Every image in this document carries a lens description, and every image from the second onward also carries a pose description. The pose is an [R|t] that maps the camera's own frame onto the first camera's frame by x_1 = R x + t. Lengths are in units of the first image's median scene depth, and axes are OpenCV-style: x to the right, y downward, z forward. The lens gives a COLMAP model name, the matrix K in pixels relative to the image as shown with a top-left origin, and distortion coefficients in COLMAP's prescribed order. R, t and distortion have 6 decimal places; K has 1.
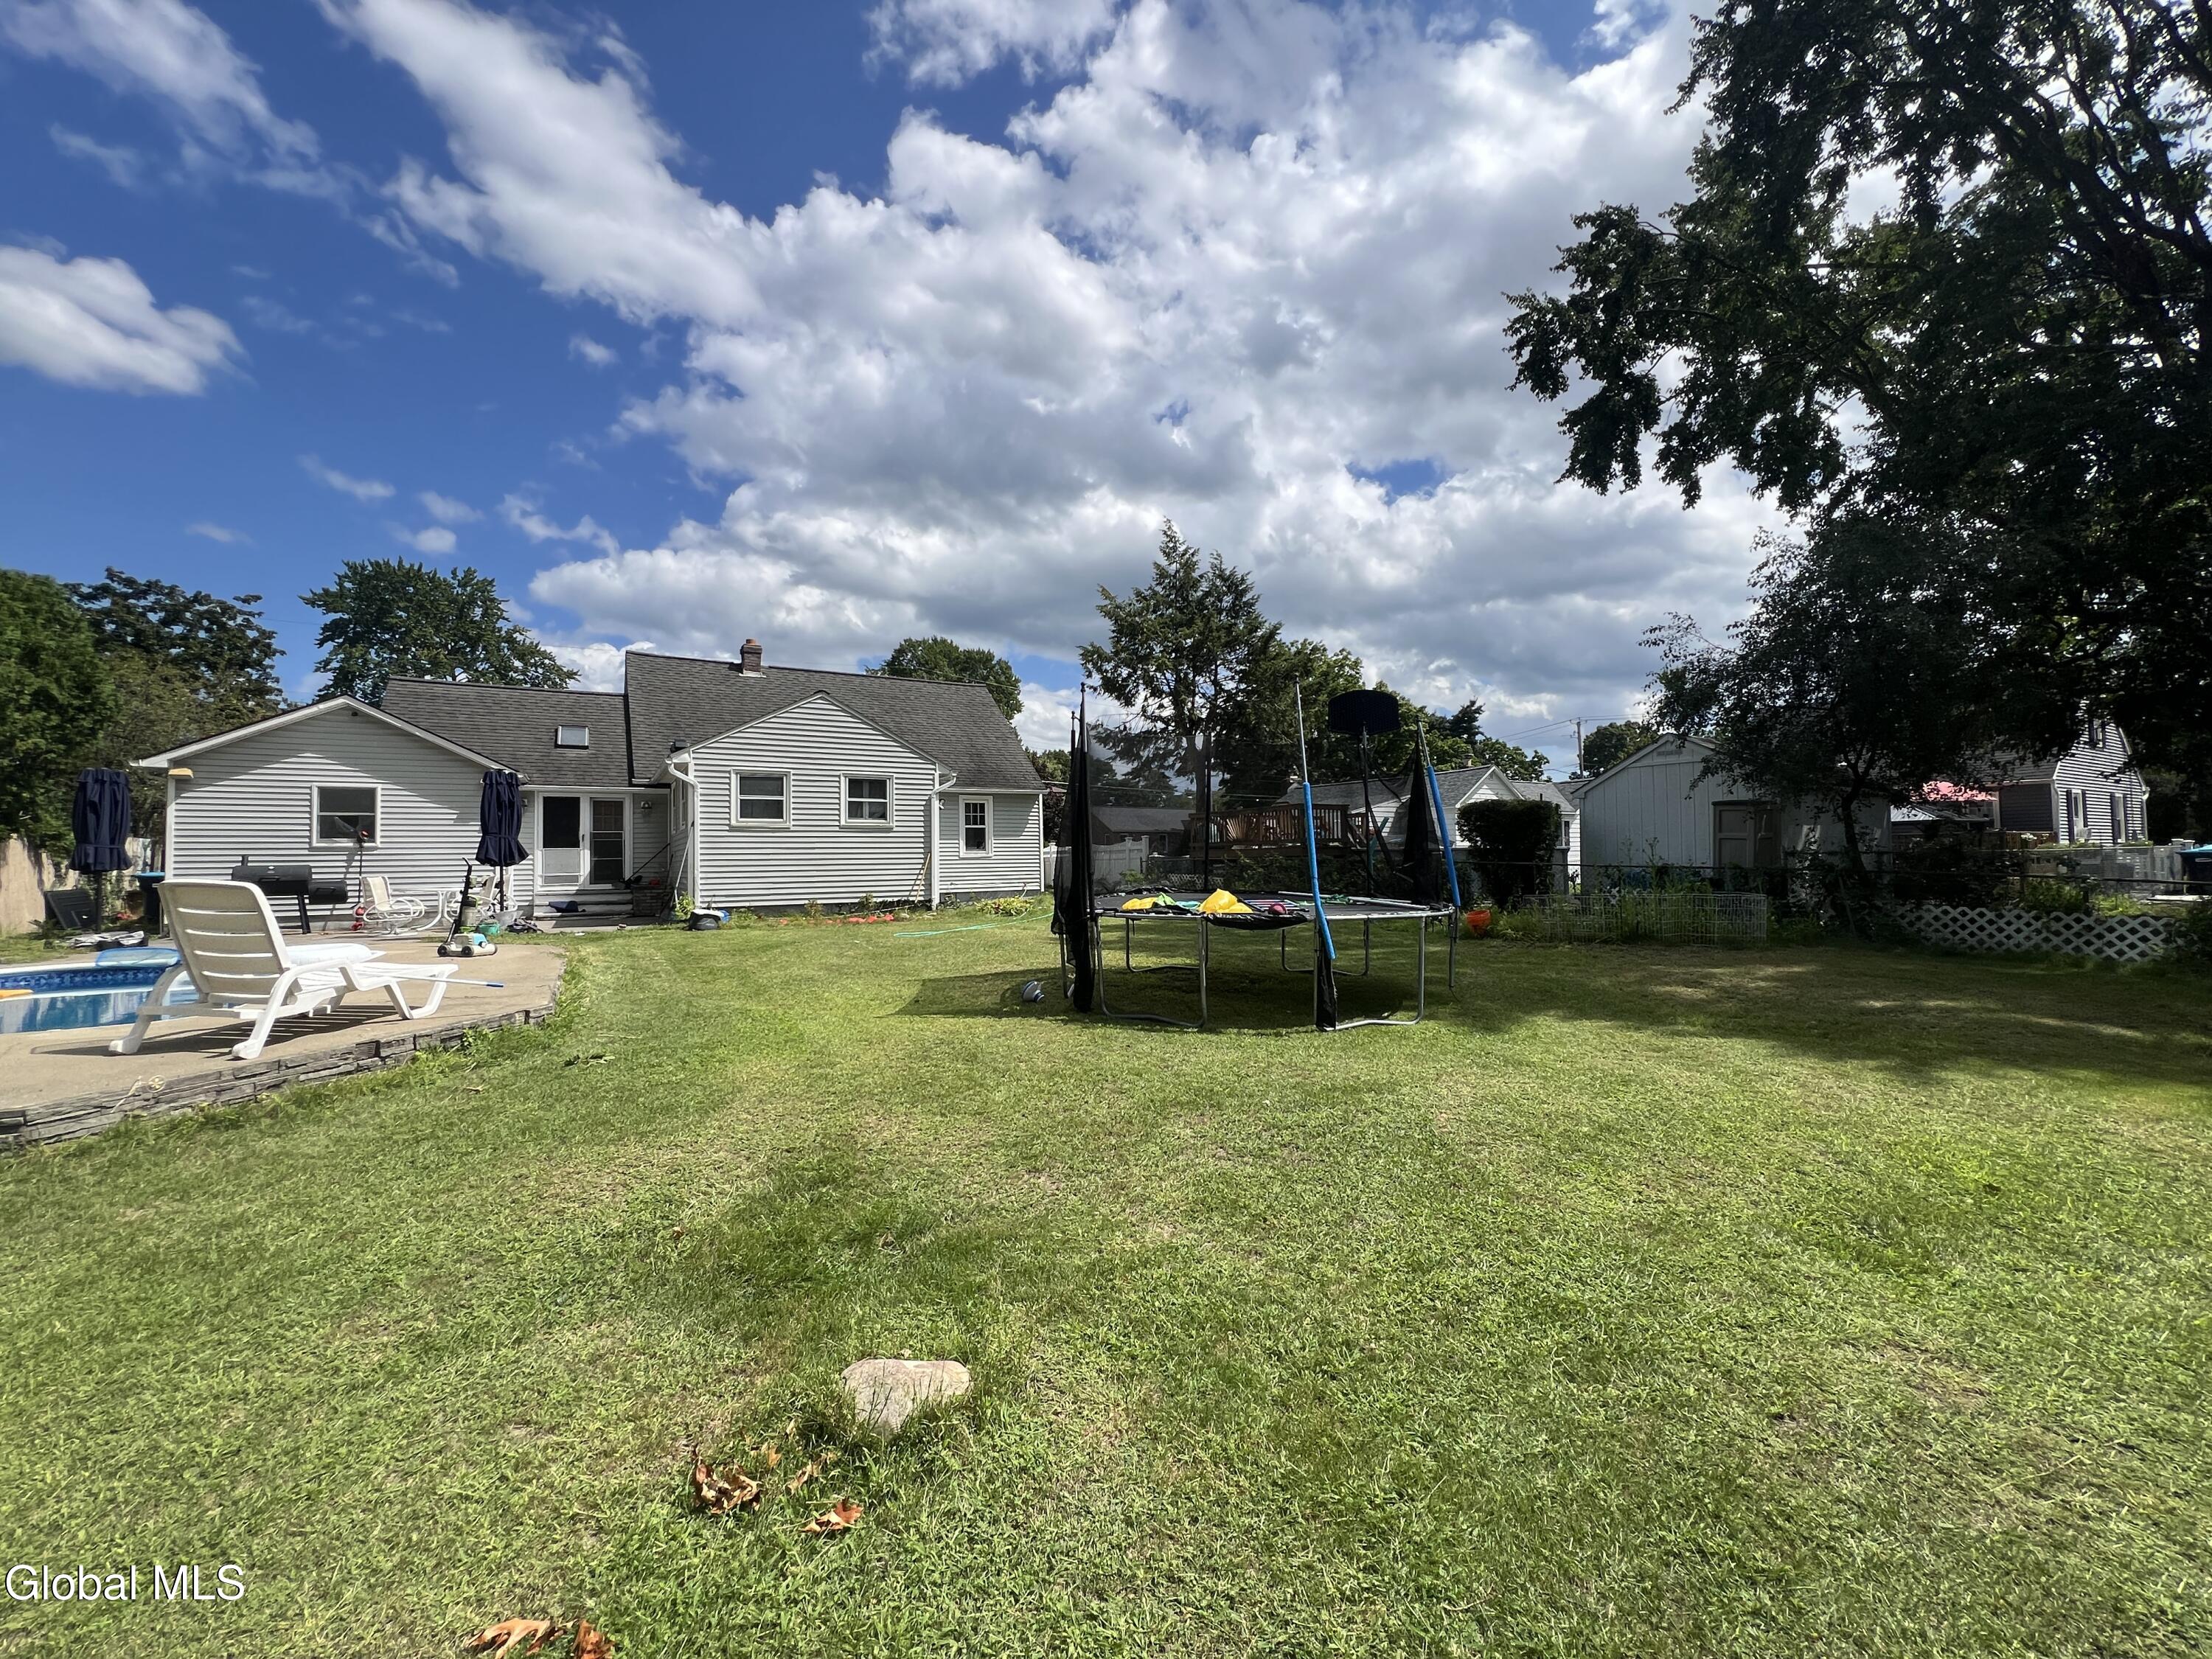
lens RADIAL K [[894.4, 0, 1149.9], [0, 894.4, 847.4], [0, 0, 1]] dist [0.005809, 0.000679]
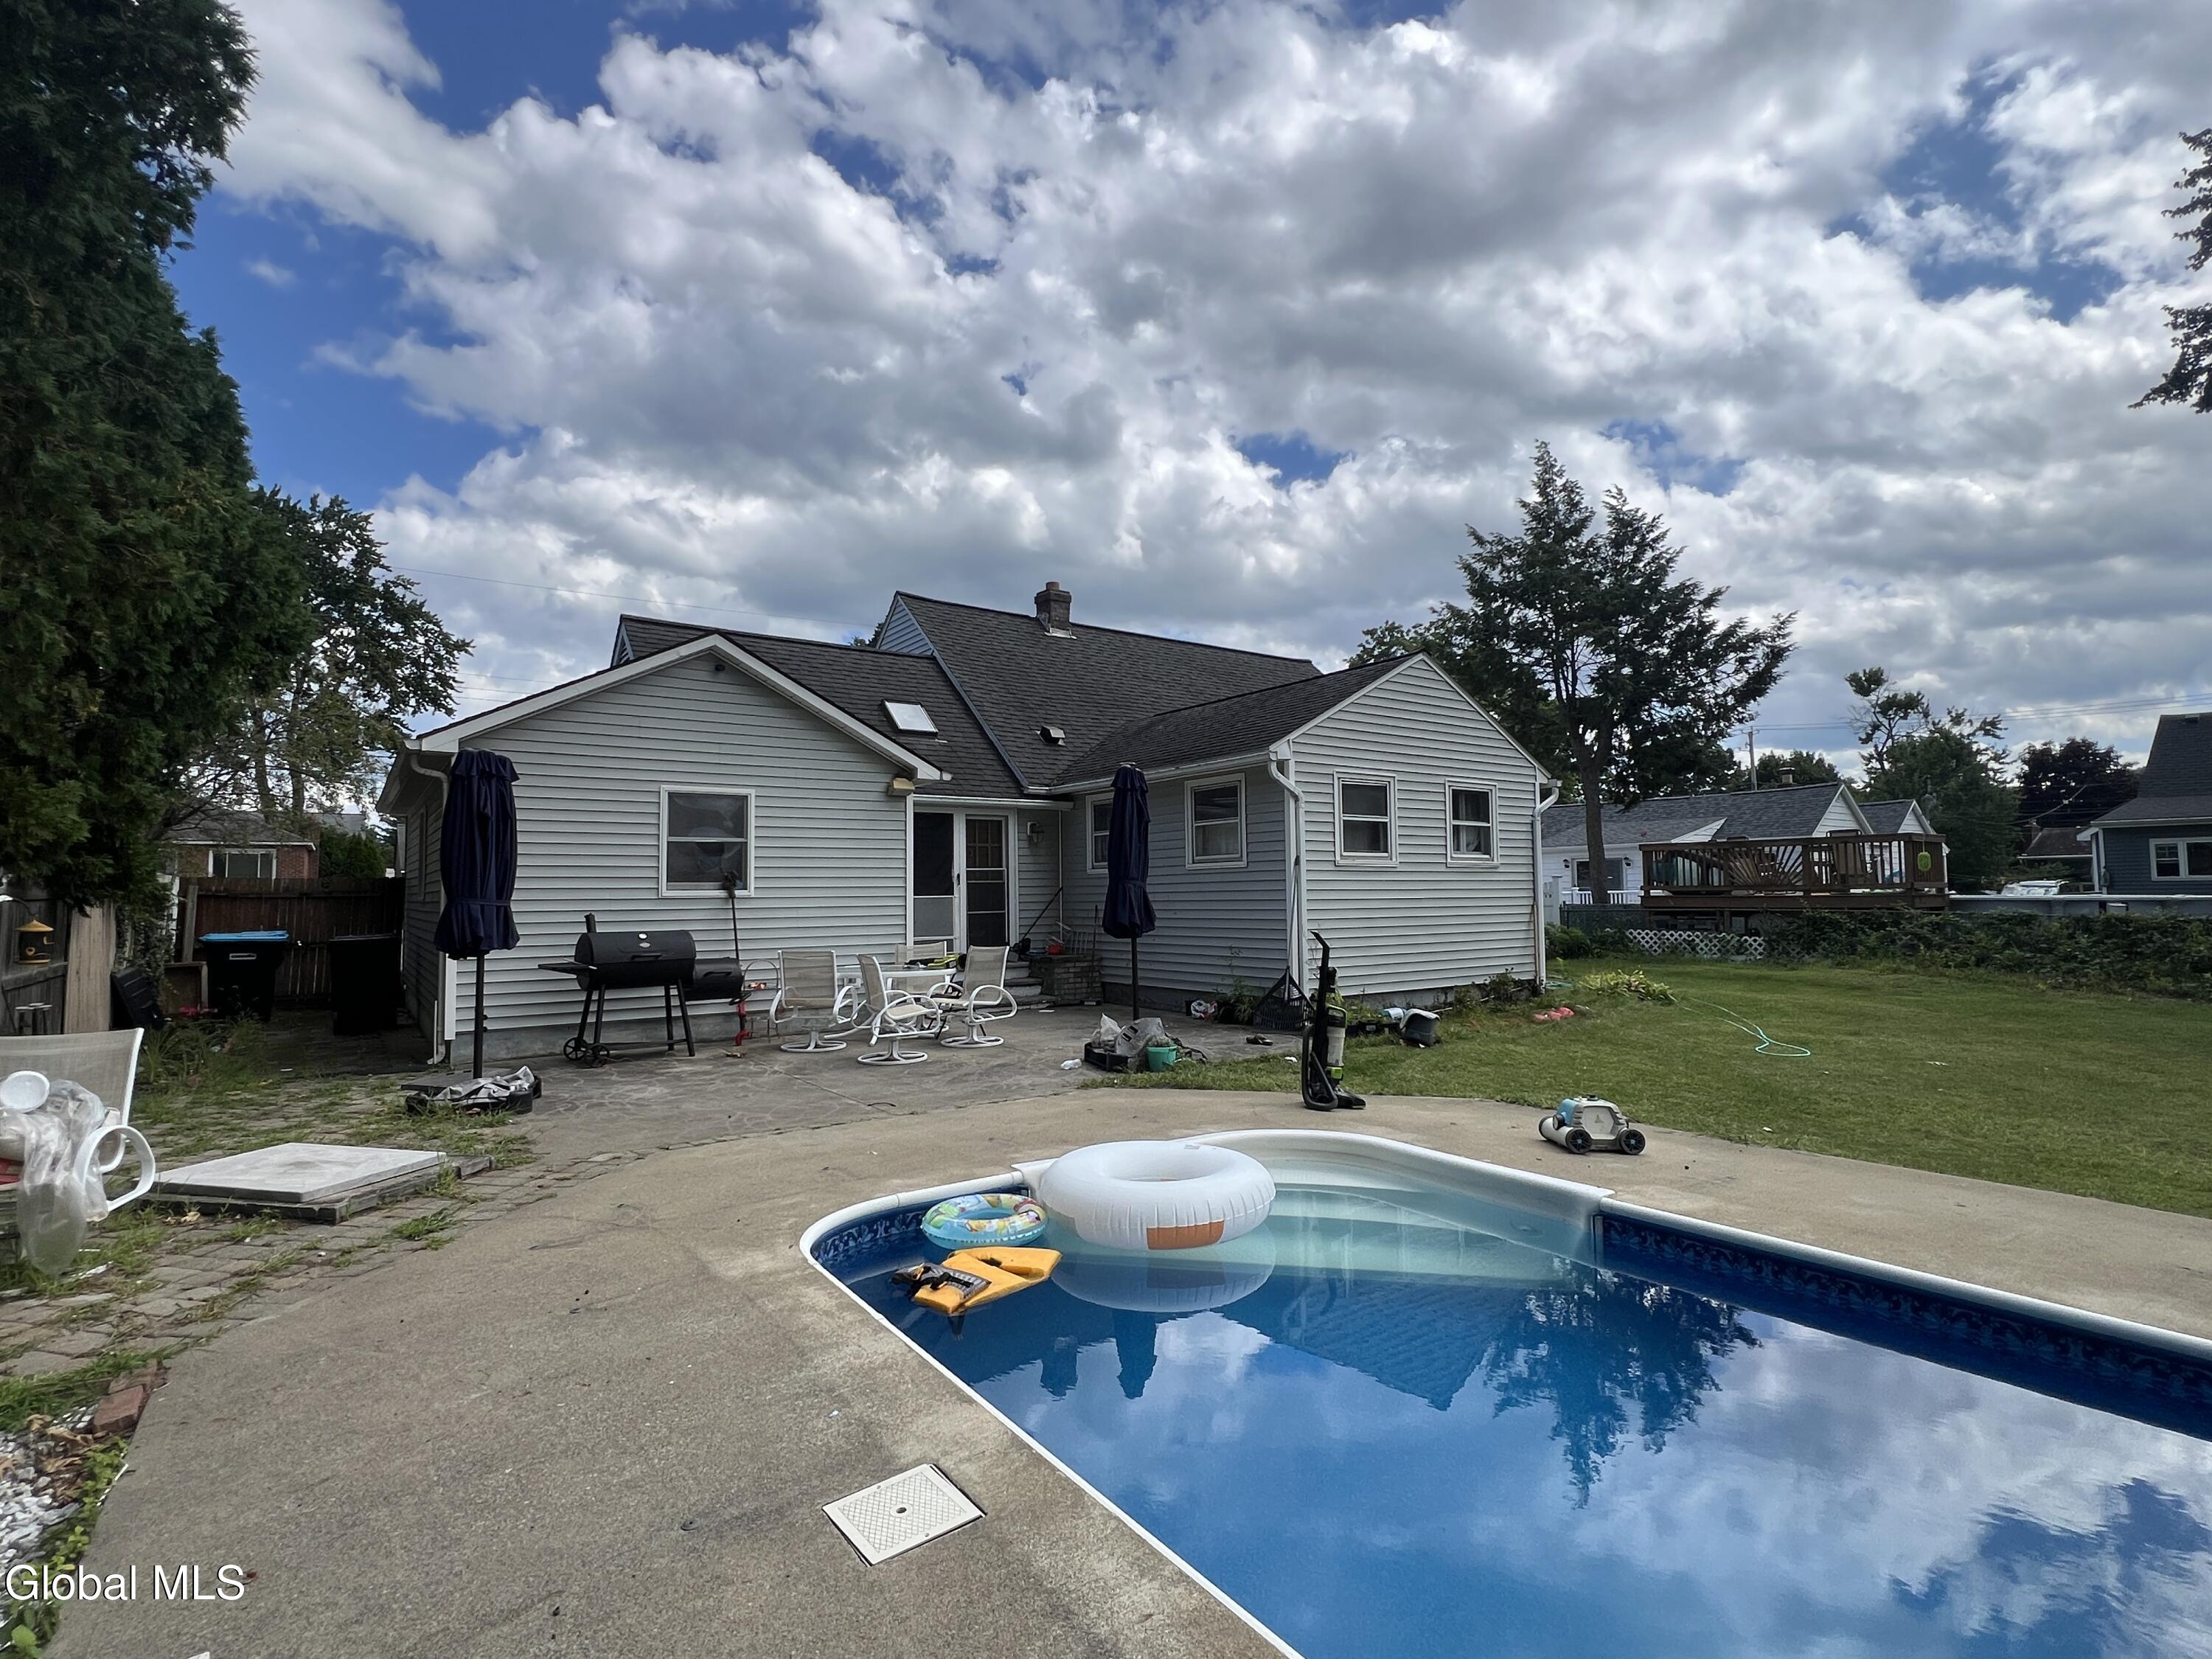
lens RADIAL K [[1037.6, 0, 1044.2], [0, 1037.6, 842.1], [0, 0, 1]] dist [0.000551, 0.001164]
pose [[0.996235, 0.009604, 0.086162, -0.262388], [-0.006796, 0.999438, -0.032819, -0.005307], [-0.086429, 0.032110, 0.995740, 0.115251]]
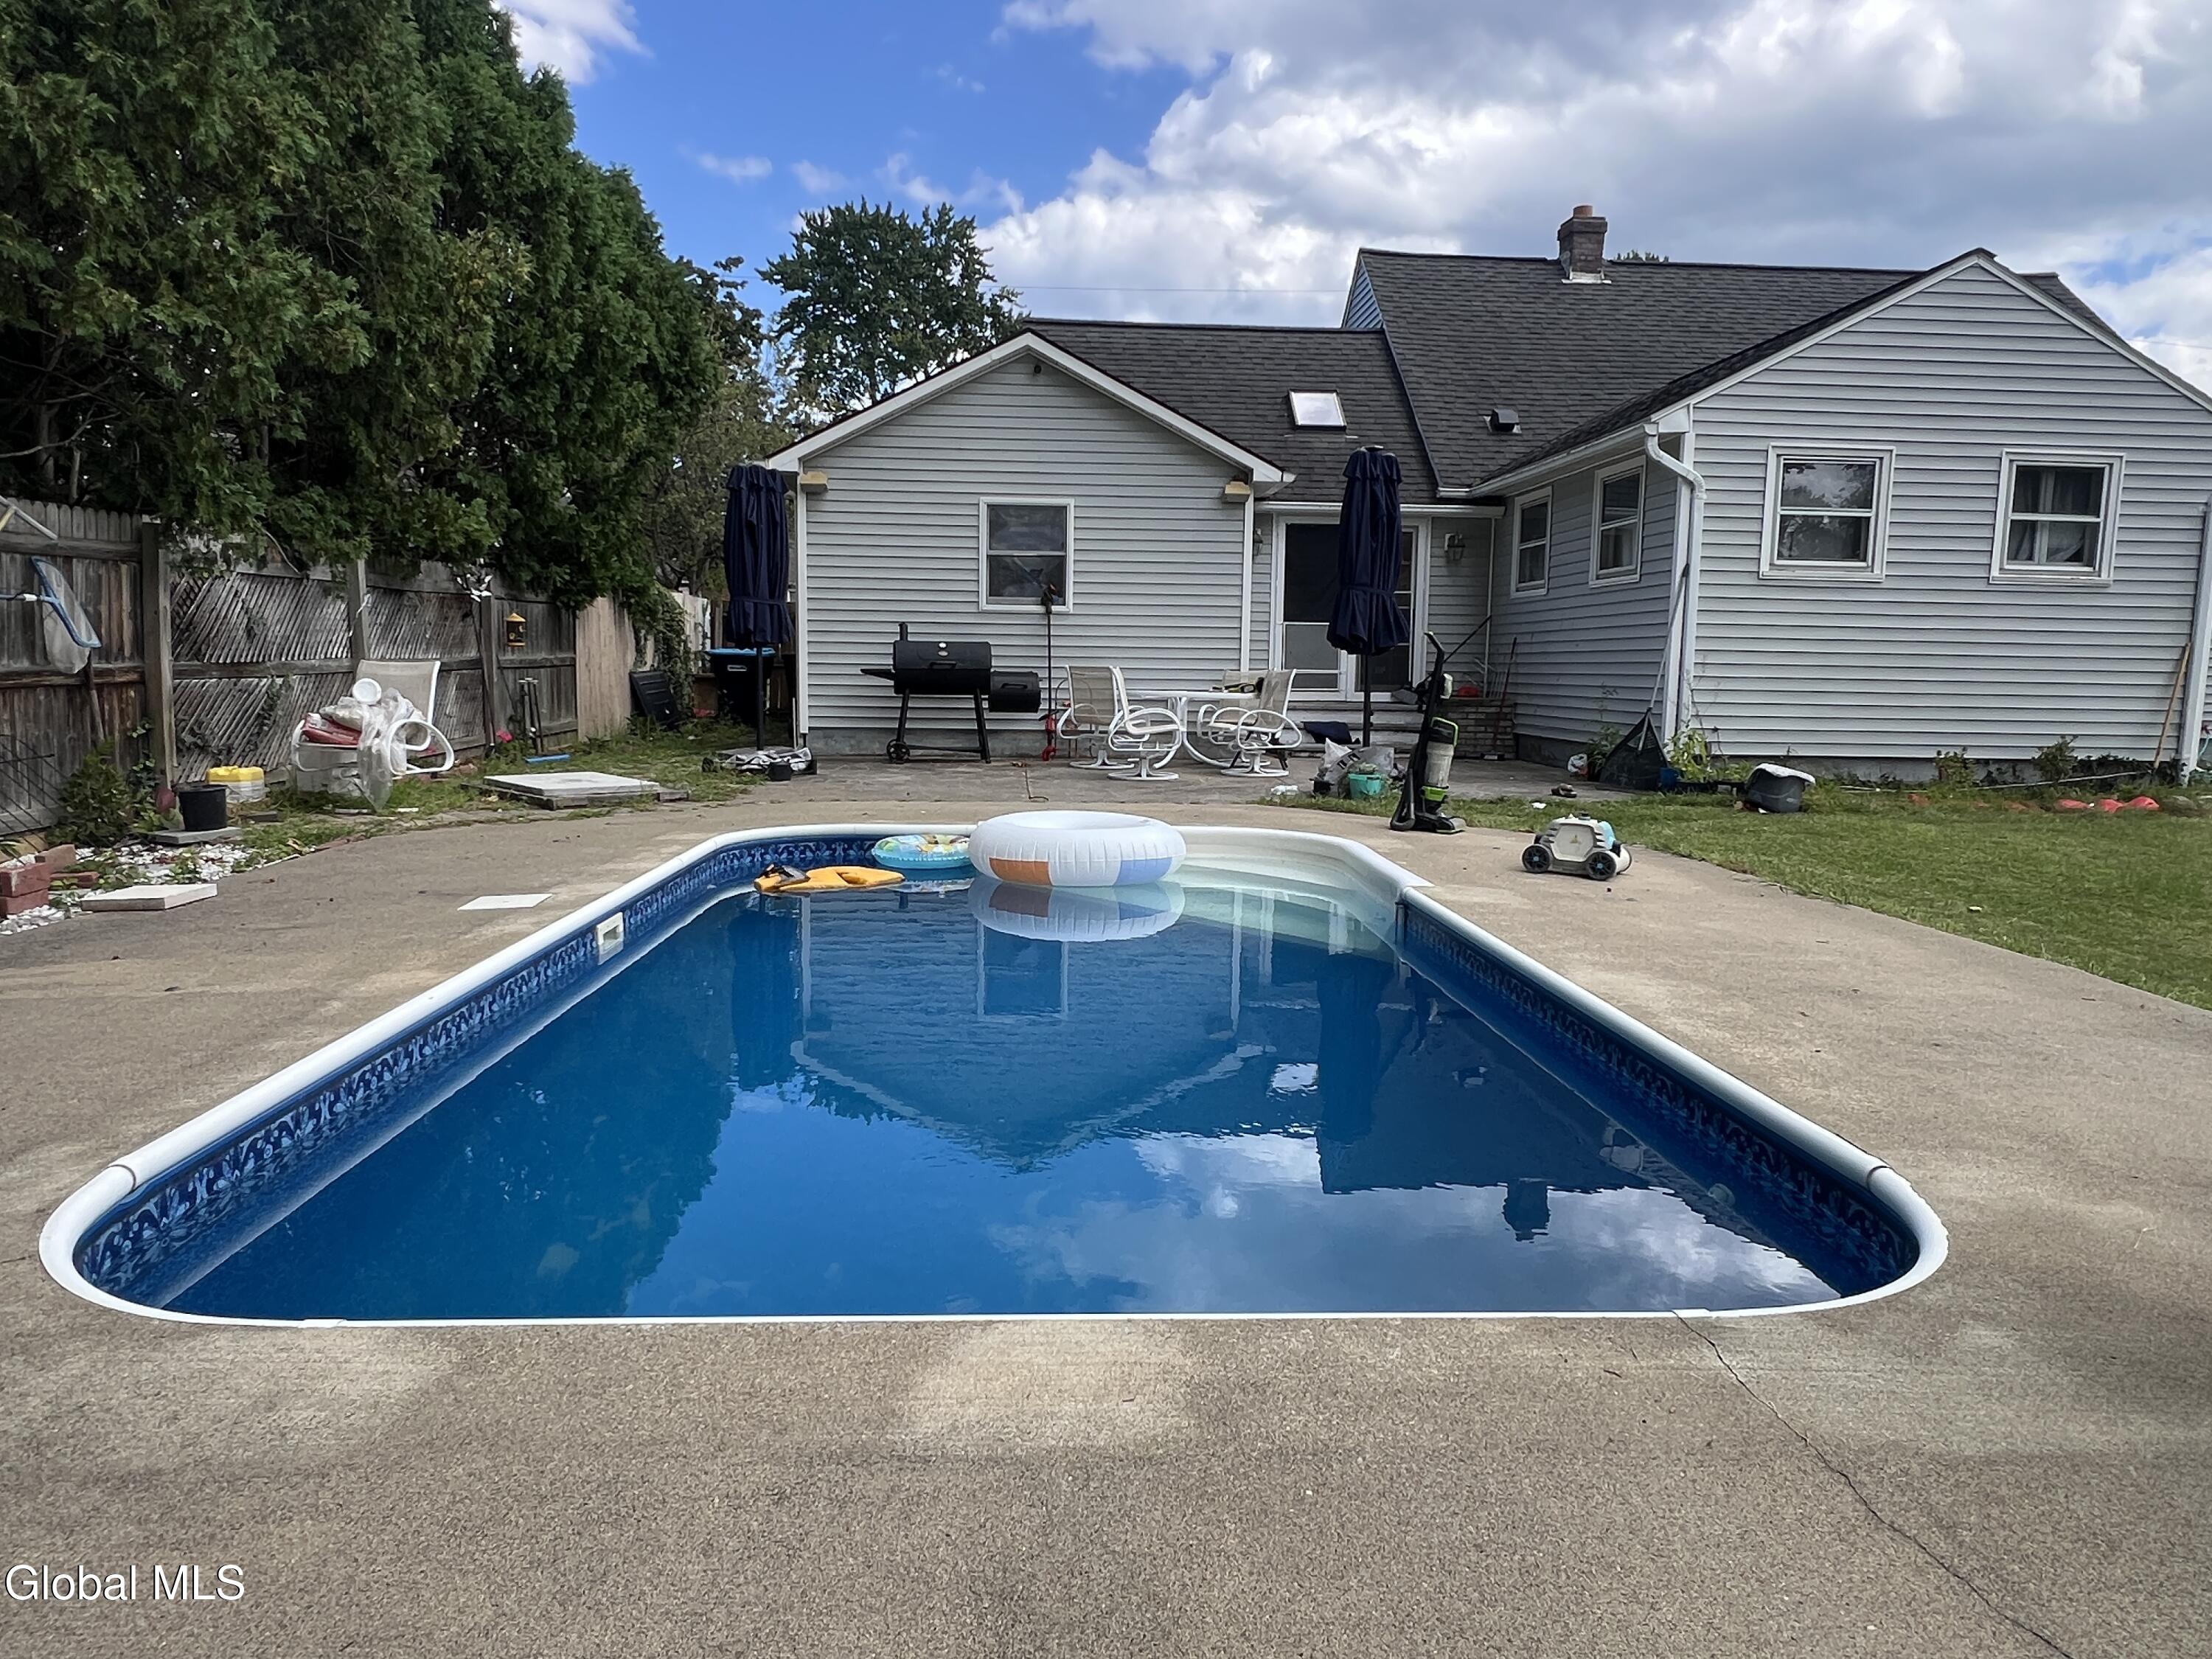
lens RADIAL K [[1349.9, 0, 1126.4], [0, 1349.9, 841.8], [0, 0, 1]] dist [0.001762, -0.000416]
pose [[0.901023, 0.087584, -0.424838, -0.164473], [-0.022877, 0.987635, 0.155090, 0.003318], [0.433168, -0.130021, 0.891886, 0.088945]]
